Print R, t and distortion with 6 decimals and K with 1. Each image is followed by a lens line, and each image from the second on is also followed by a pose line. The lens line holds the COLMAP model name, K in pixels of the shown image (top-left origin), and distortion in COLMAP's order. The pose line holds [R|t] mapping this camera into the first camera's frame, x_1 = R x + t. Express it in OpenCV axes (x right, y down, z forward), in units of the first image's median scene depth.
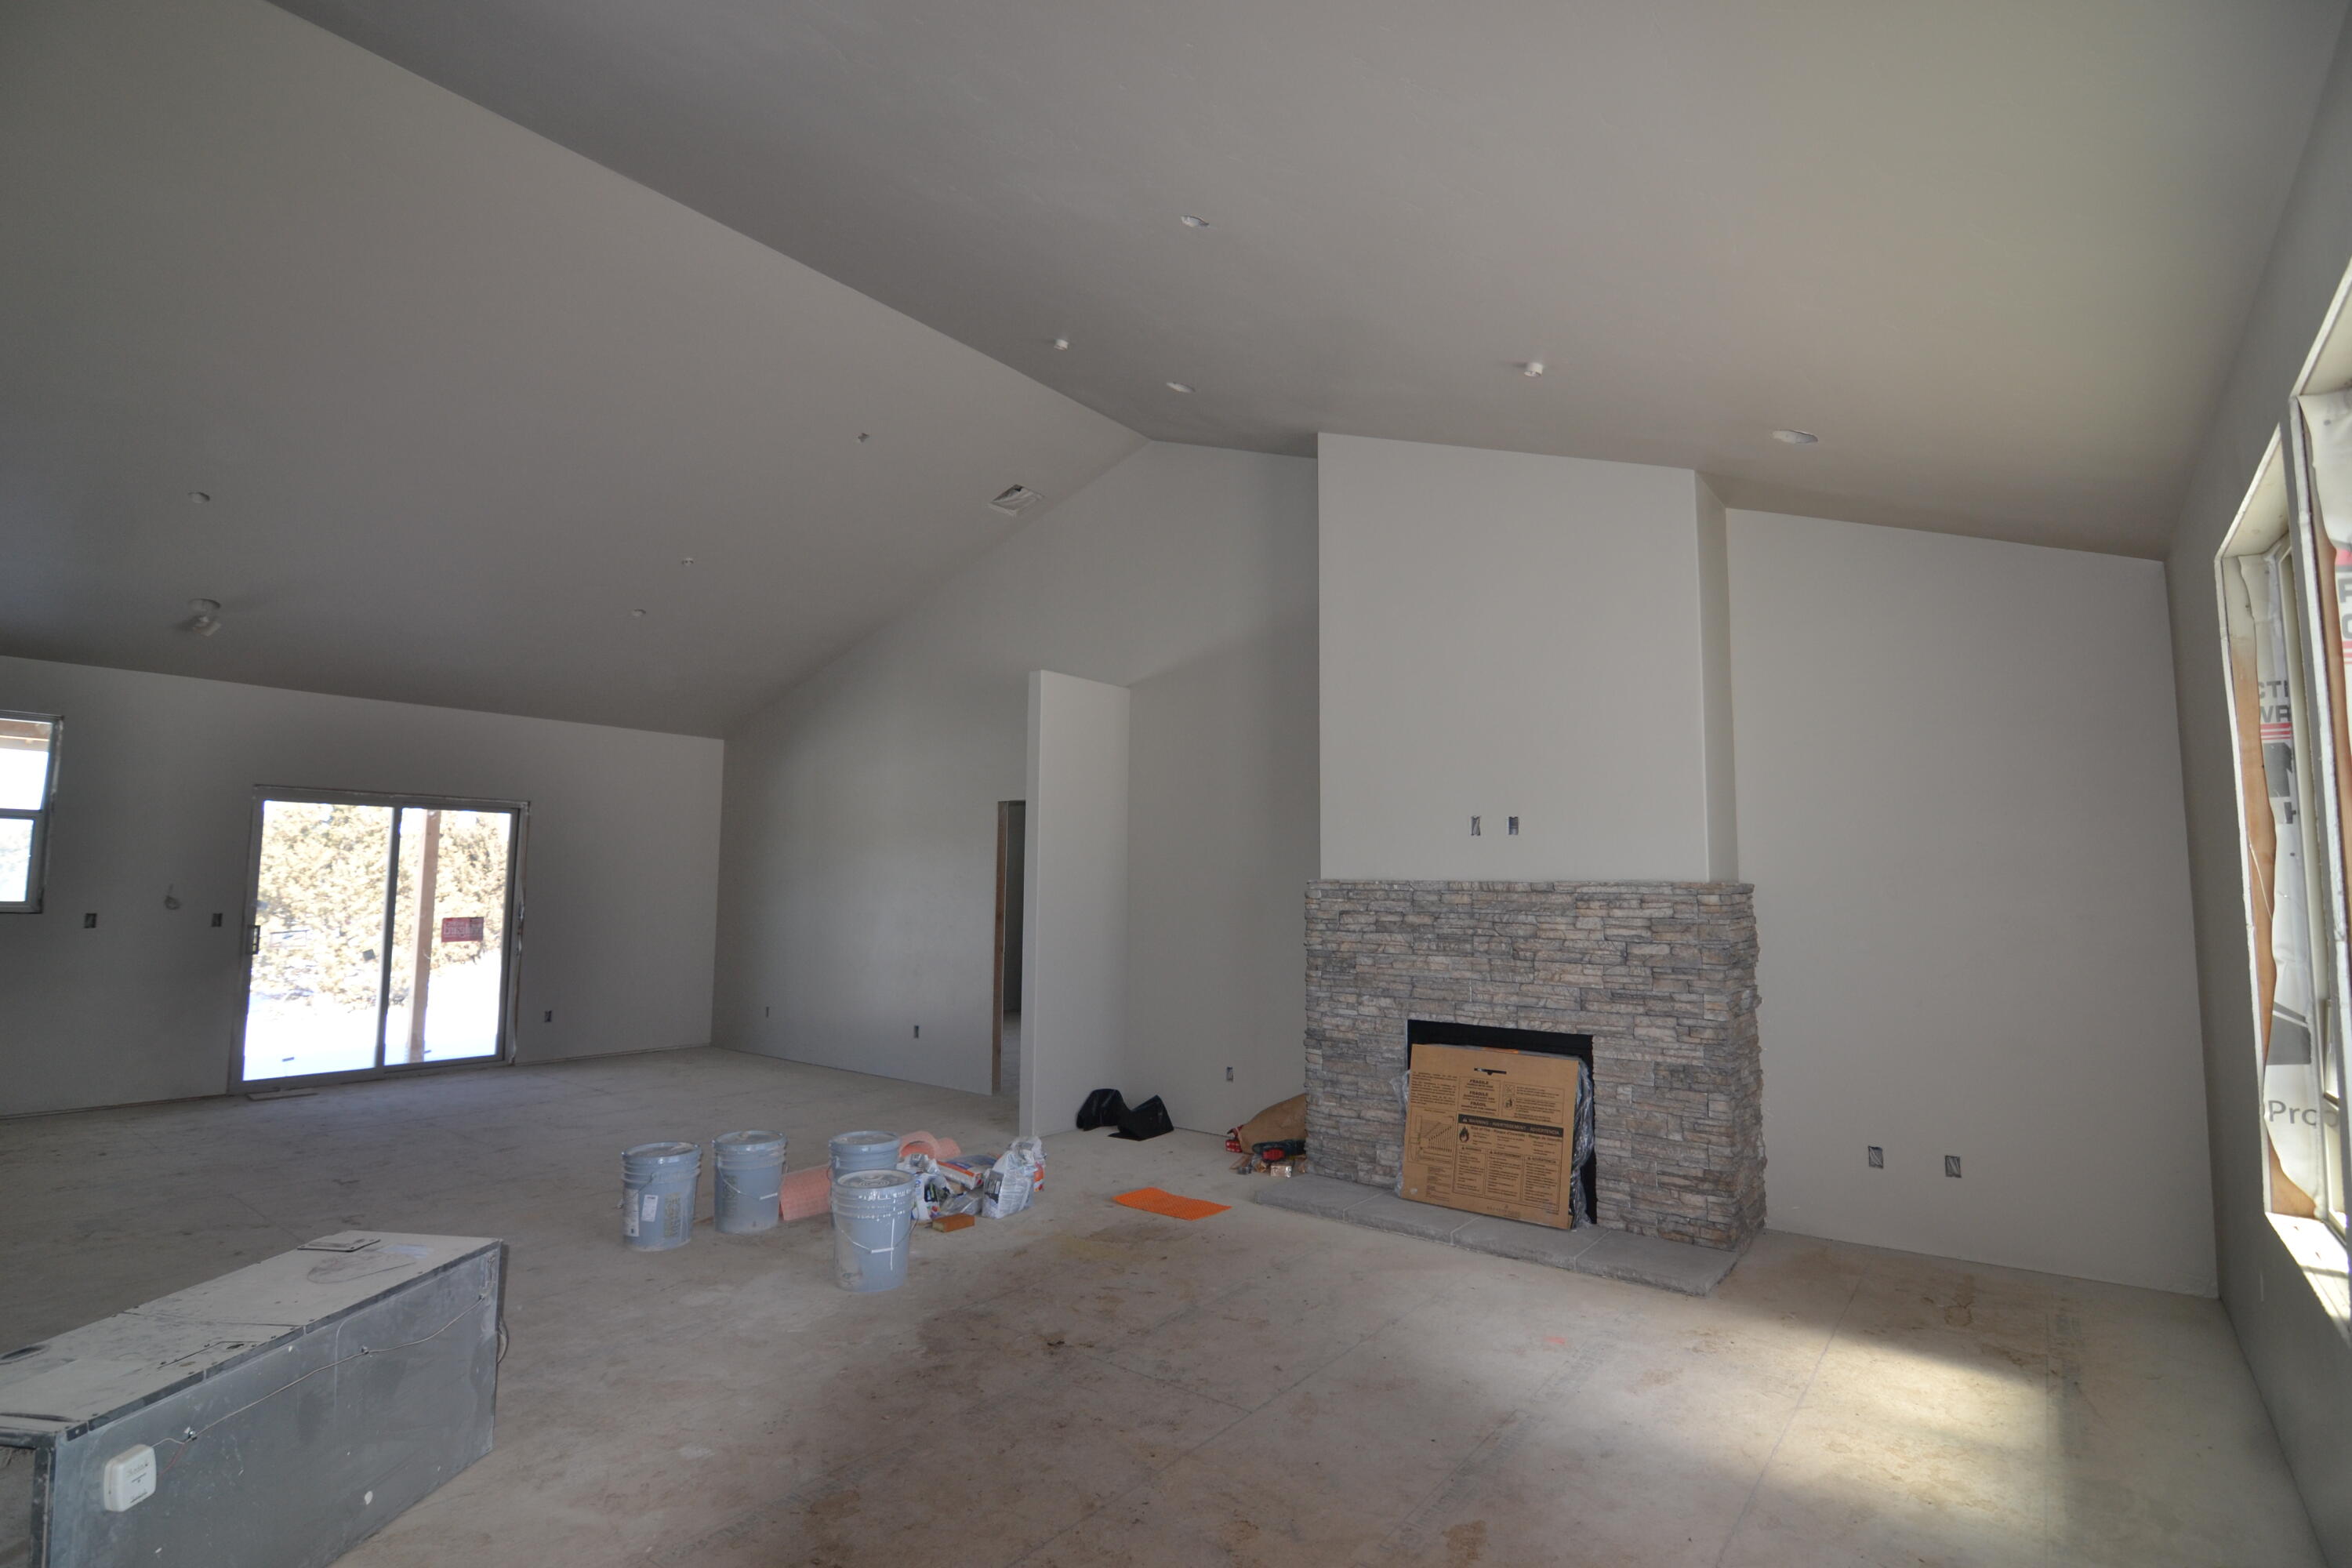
lens RADIAL K [[1146.1, 0, 1176.0], [0, 1146.1, 784.0], [0, 0, 1]] dist [-0.003446, -0.013261]
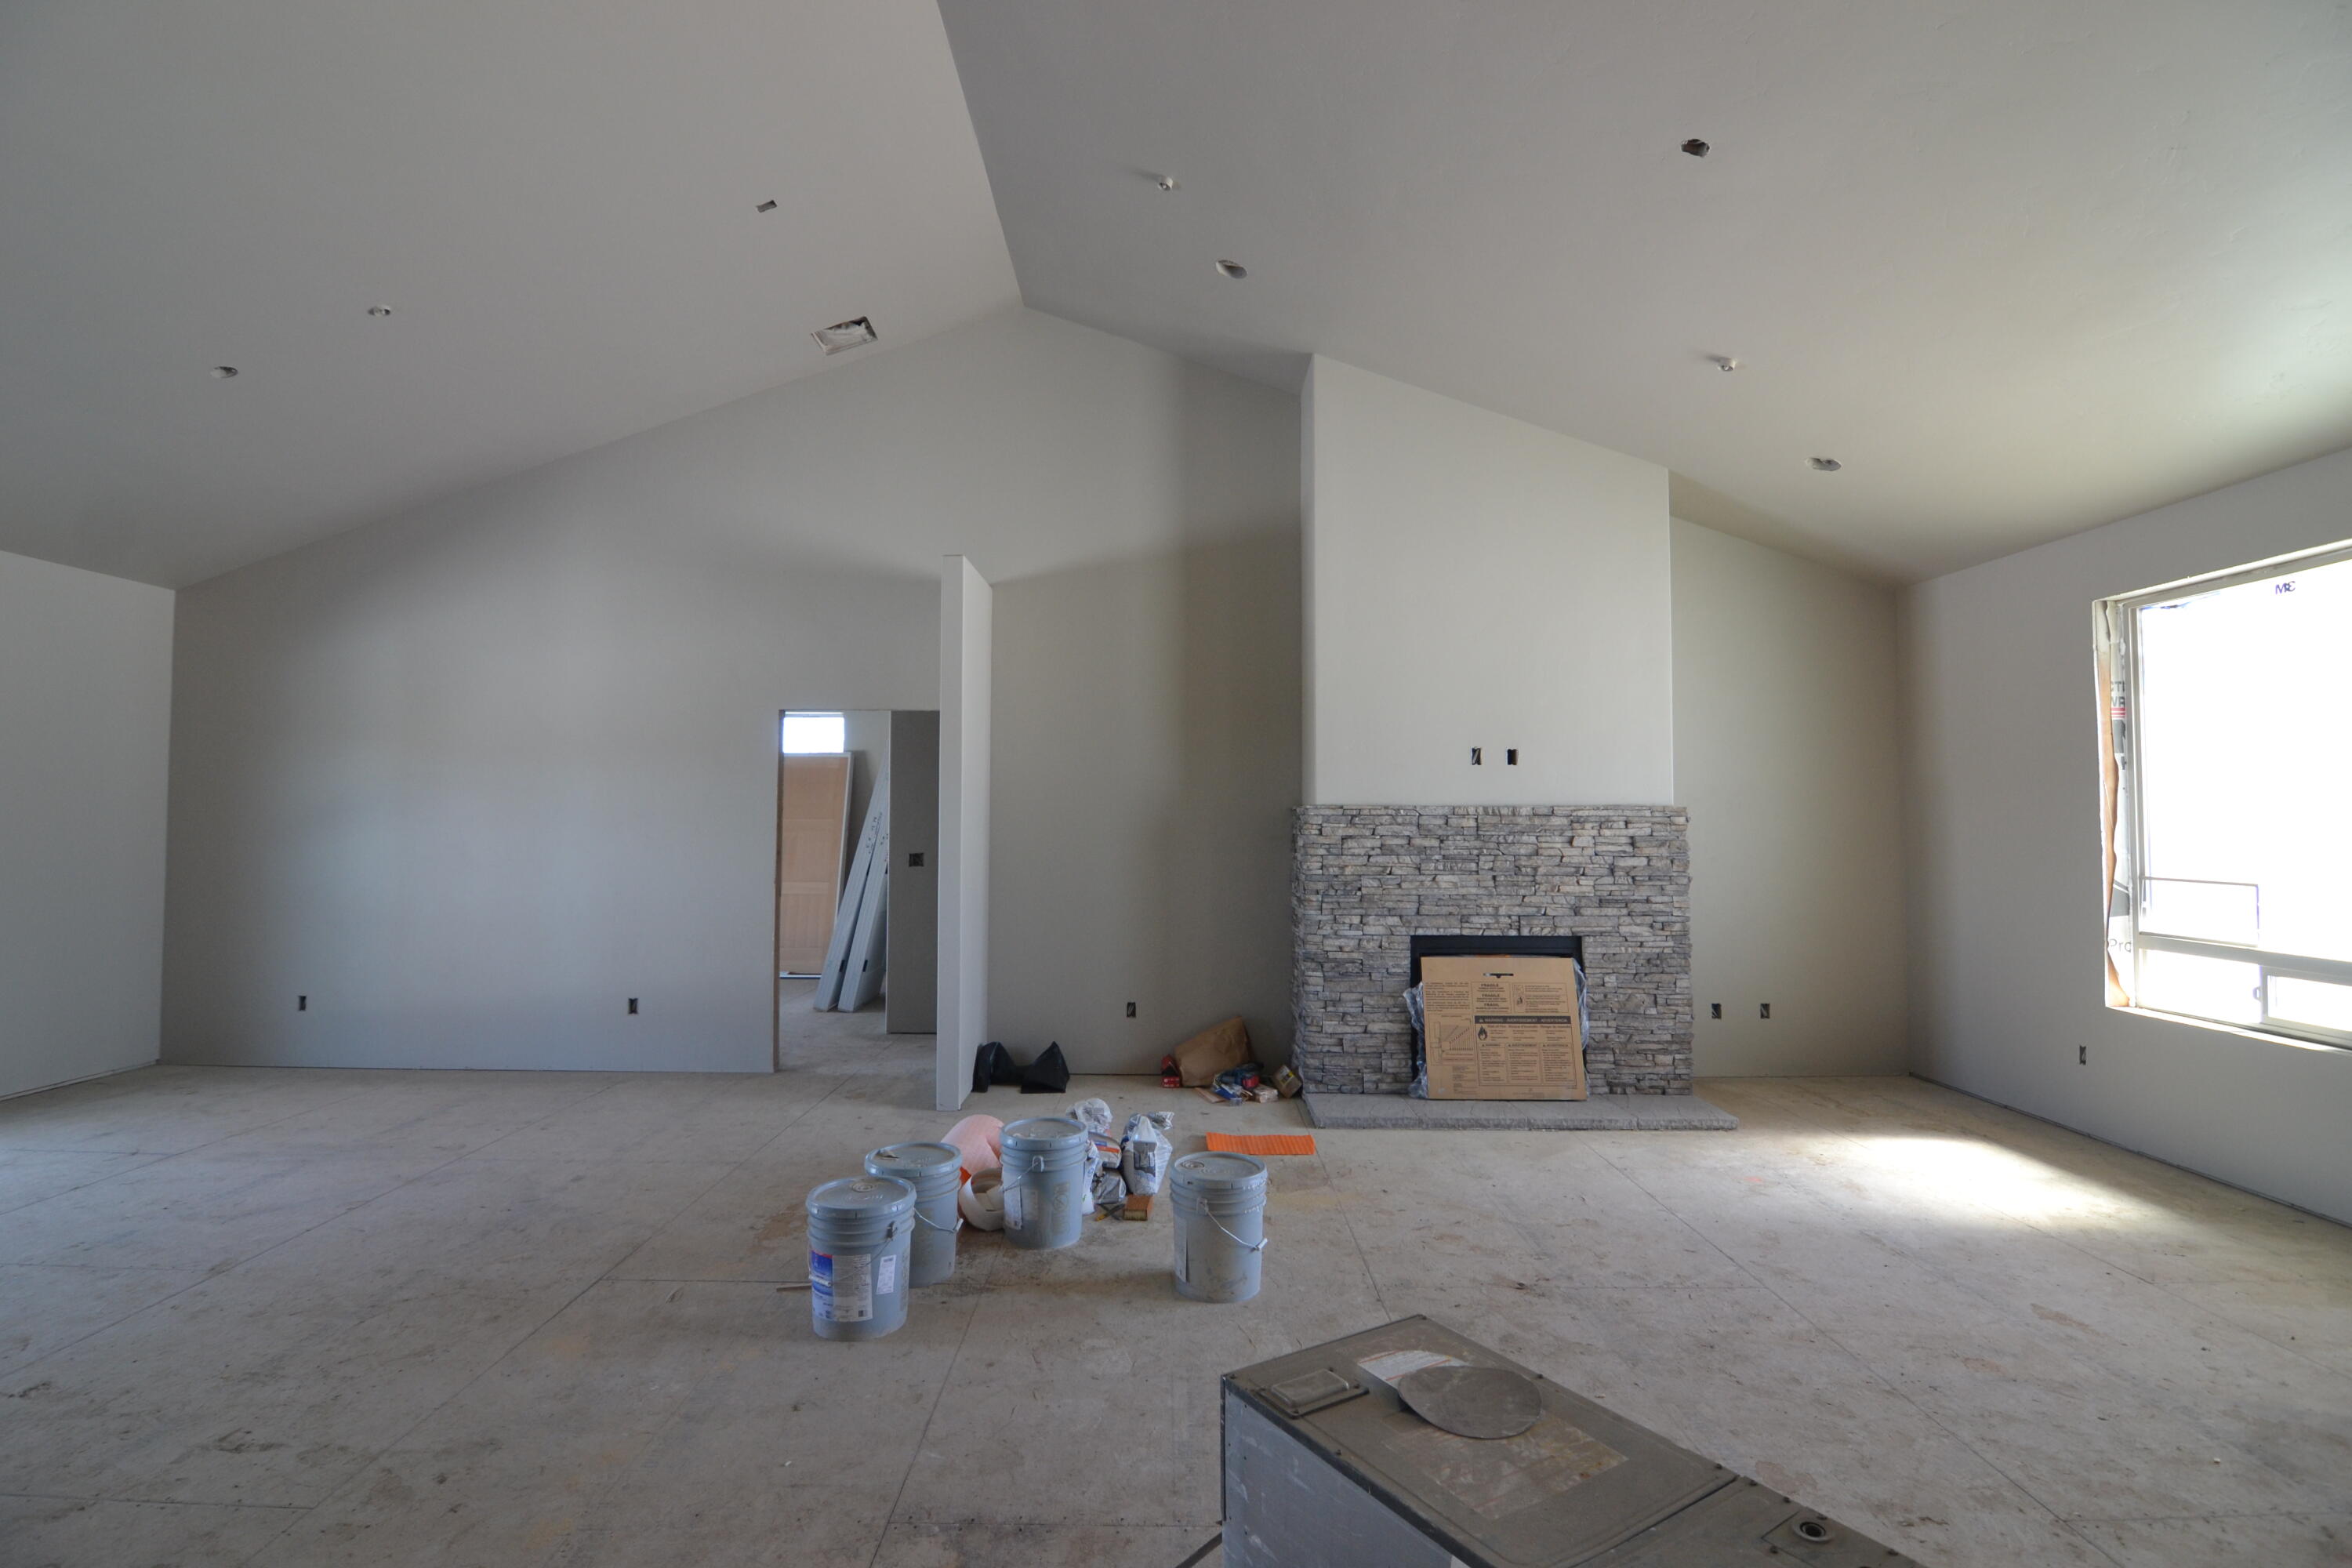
lens RADIAL K [[1146.1, 0, 1176.0], [0, 1146.1, 784.0], [0, 0, 1]] dist [-0.003446, -0.013261]
pose [[0.798520, 0.005923, 0.601939, -0.661590], [-0.046849, 0.997530, 0.052333, 0.020396], [-0.600143, -0.069989, 0.796825, 0.311138]]
